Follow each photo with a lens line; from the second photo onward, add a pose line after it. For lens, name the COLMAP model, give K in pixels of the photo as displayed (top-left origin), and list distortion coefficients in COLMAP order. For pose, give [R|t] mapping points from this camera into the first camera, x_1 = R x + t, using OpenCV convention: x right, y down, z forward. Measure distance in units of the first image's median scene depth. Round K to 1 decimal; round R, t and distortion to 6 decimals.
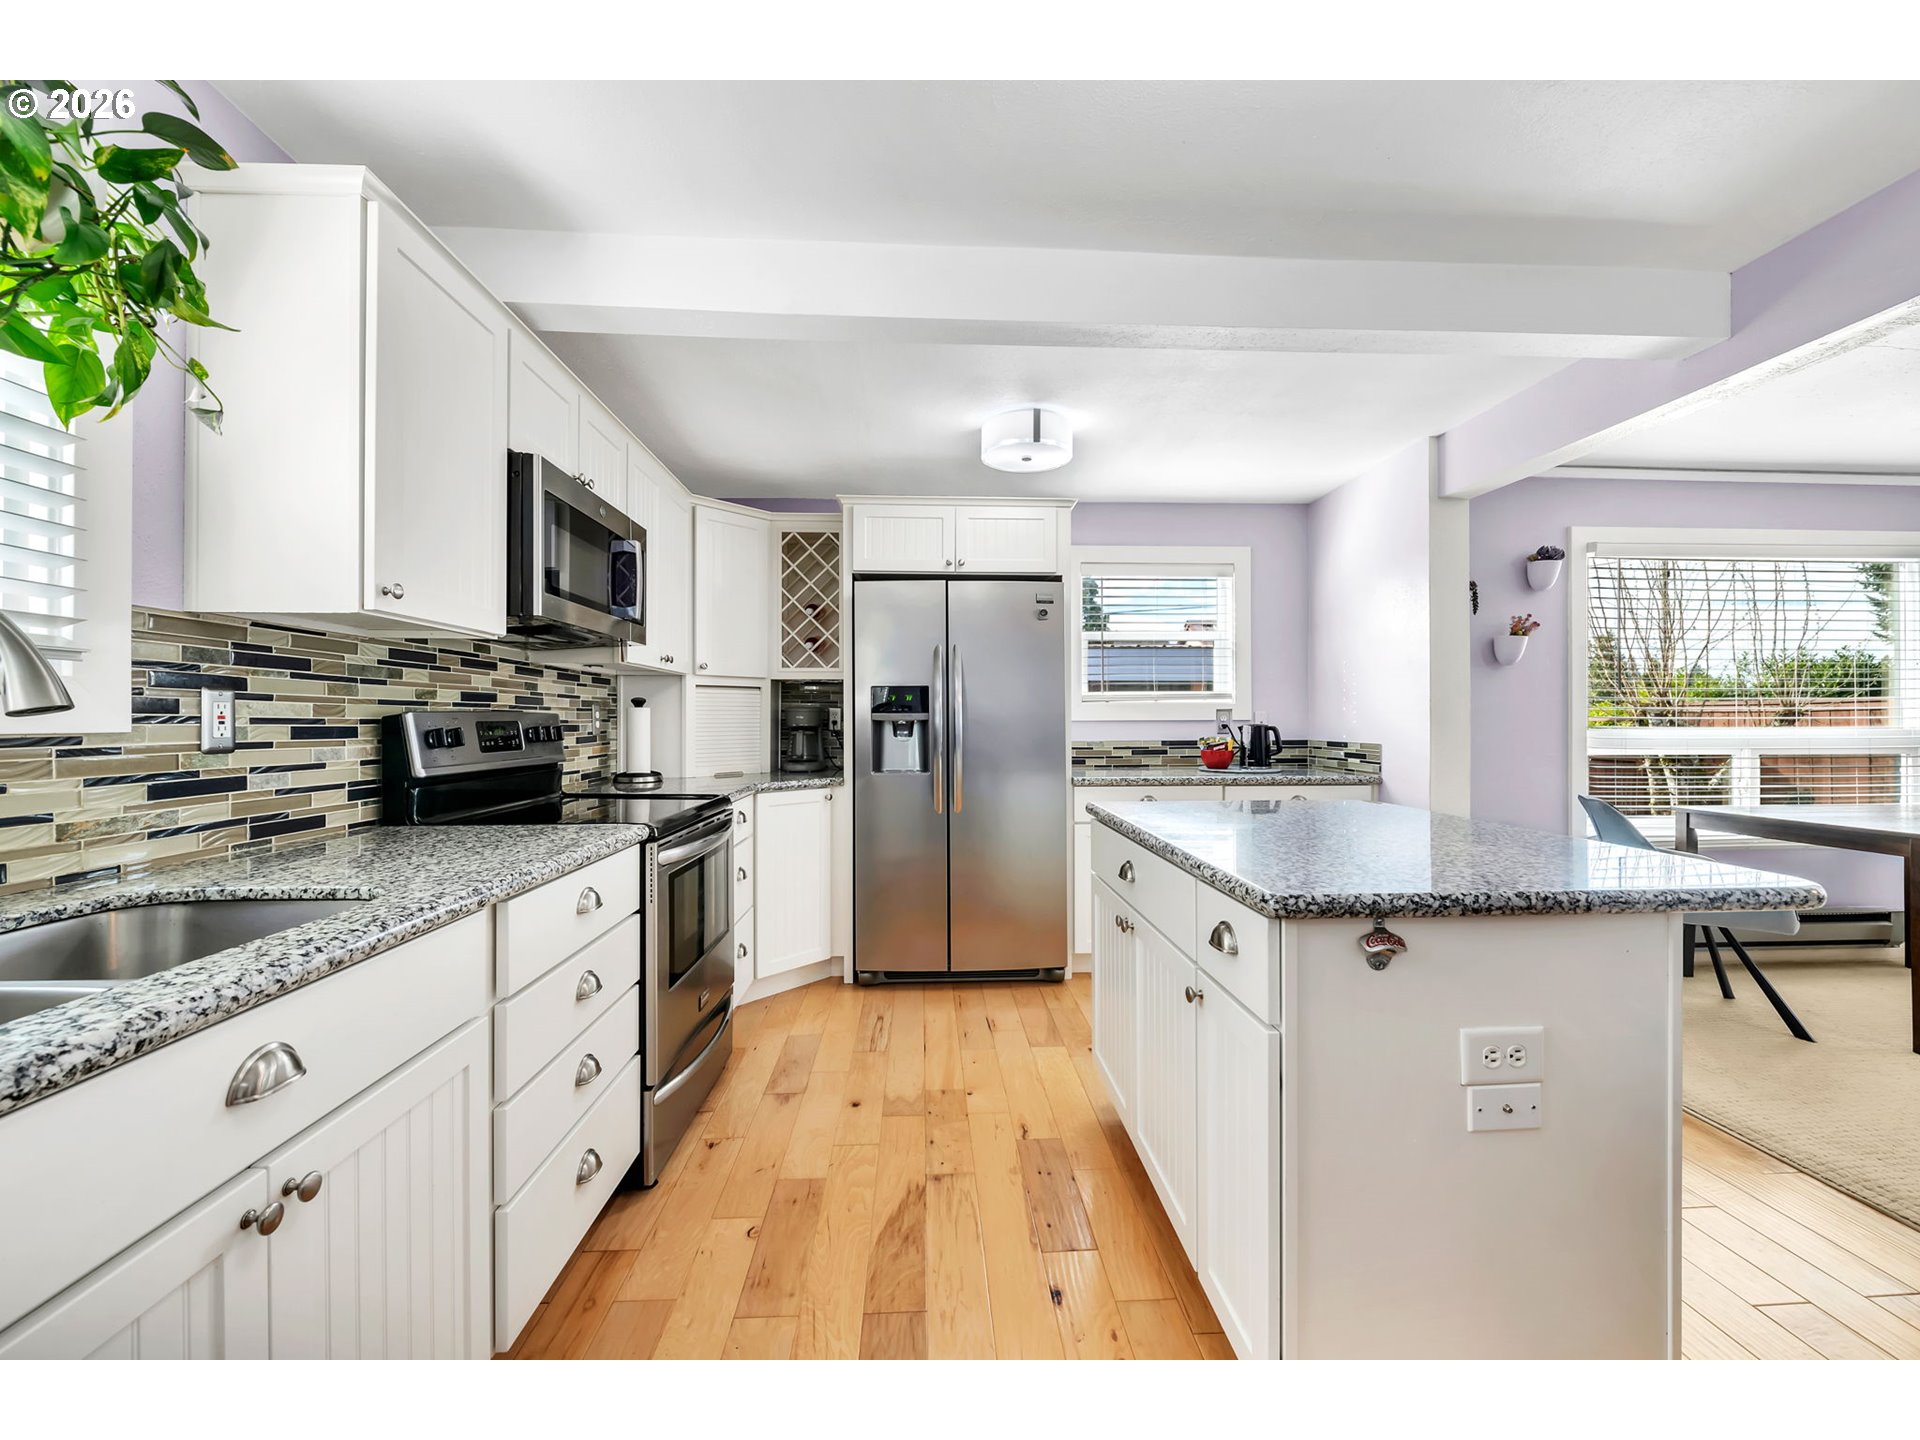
lens RADIAL K [[779.1, 0, 949.3], [0, 779.1, 719.0], [0, 0, 1]] dist [0.001619, -0.005522]
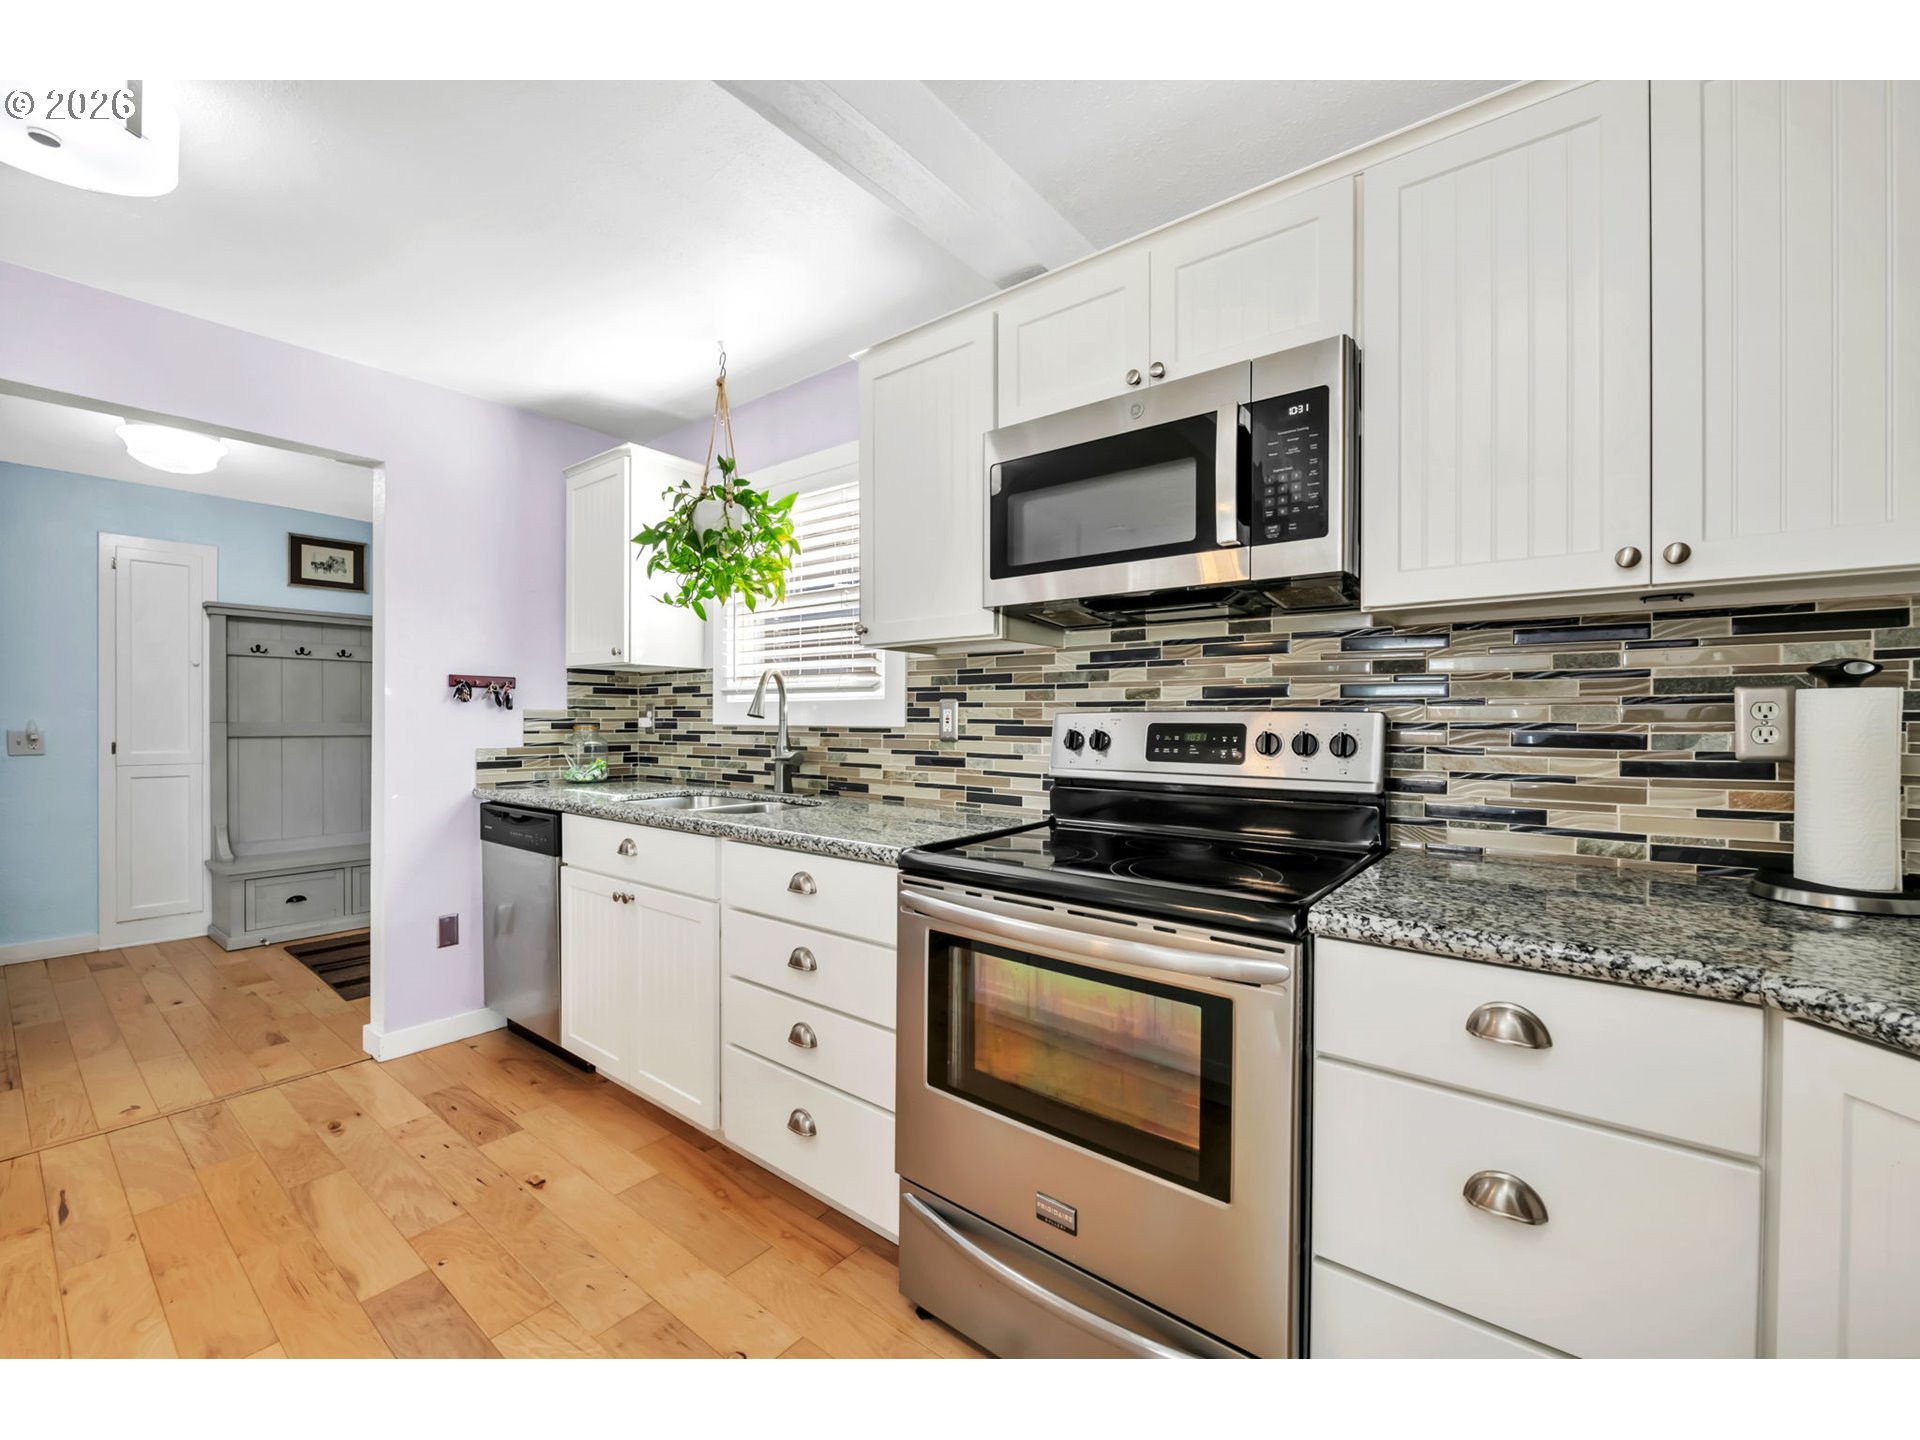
lens RADIAL K [[779.1, 0, 949.3], [0, 779.1, 719.0], [0, 0, 1]] dist [0.001619, -0.005522]
pose [[-0.658943, -0.002777, -0.752187, 0.109292], [-0.002588, 0.999996, -0.001424, 0.000222], [0.752188, 0.001008, -0.658948, 0.894875]]
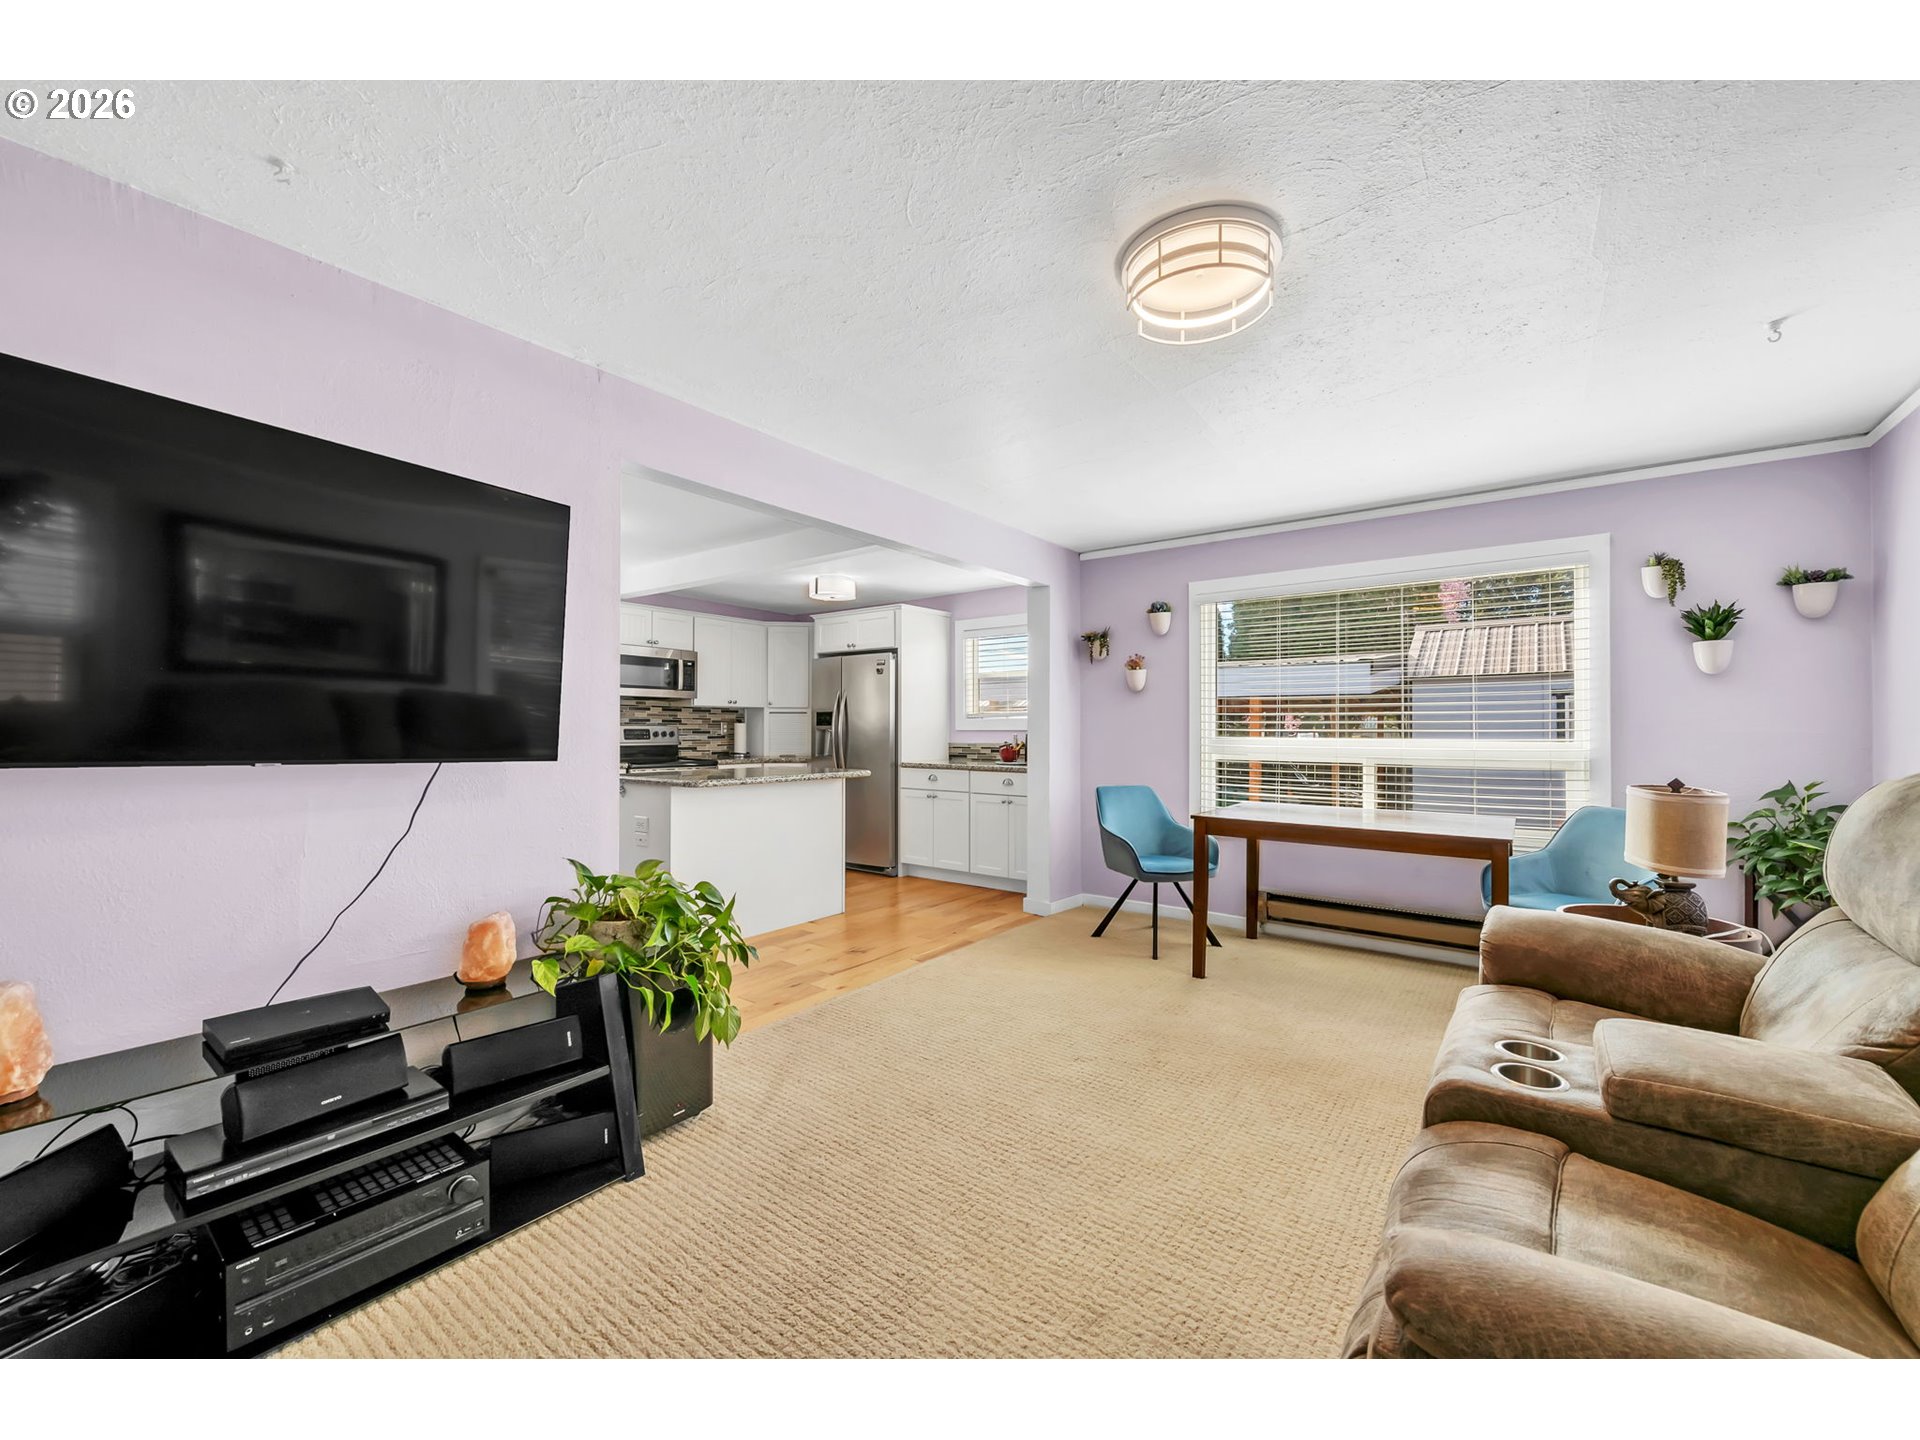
lens RADIAL K [[779.1, 0, 949.3], [0, 779.1, 719.0], [0, 0, 1]] dist [0.001619, -0.005522]
pose [[0.753944, -0.005026, -0.656919, 1.439867], [-0.002264, 0.999945, -0.010248, -0.005213], [0.656935, 0.009214, 0.753891, -0.261512]]
